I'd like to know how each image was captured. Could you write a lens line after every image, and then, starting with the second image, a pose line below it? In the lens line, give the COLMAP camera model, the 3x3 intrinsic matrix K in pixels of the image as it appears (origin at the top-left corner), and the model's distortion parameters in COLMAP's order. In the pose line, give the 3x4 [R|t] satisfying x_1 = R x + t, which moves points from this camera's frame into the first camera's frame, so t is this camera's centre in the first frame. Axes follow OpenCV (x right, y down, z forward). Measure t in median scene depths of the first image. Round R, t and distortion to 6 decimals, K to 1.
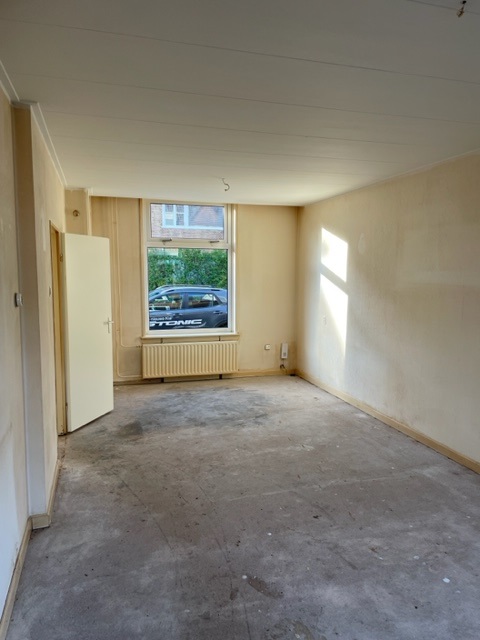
lens RADIAL K [[484.1, 0, 245.4], [0, 484.1, 316.5], [0, 0, 1]] dist [0.067824, -0.069769]
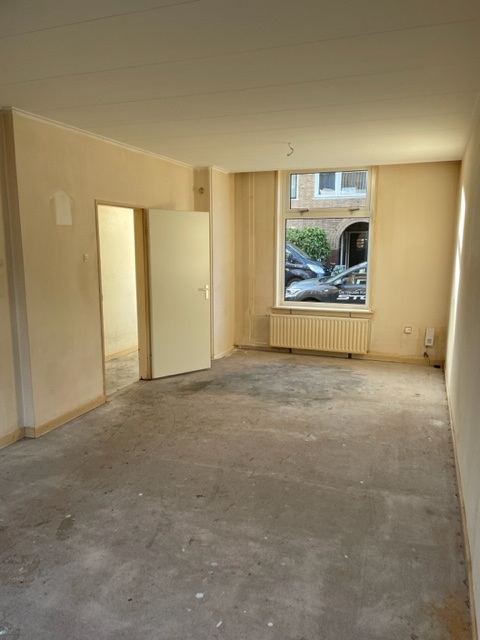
lens RADIAL K [[484.1, 0, 246.5], [0, 484.1, 315.7], [0, 0, 1]] dist [0.067824, -0.069769]
pose [[0.797365, 0.088076, -0.597035, 0.542148], [-0.056974, 0.995861, 0.070820, -0.012598], [0.600801, -0.022454, 0.799083, 0.209528]]
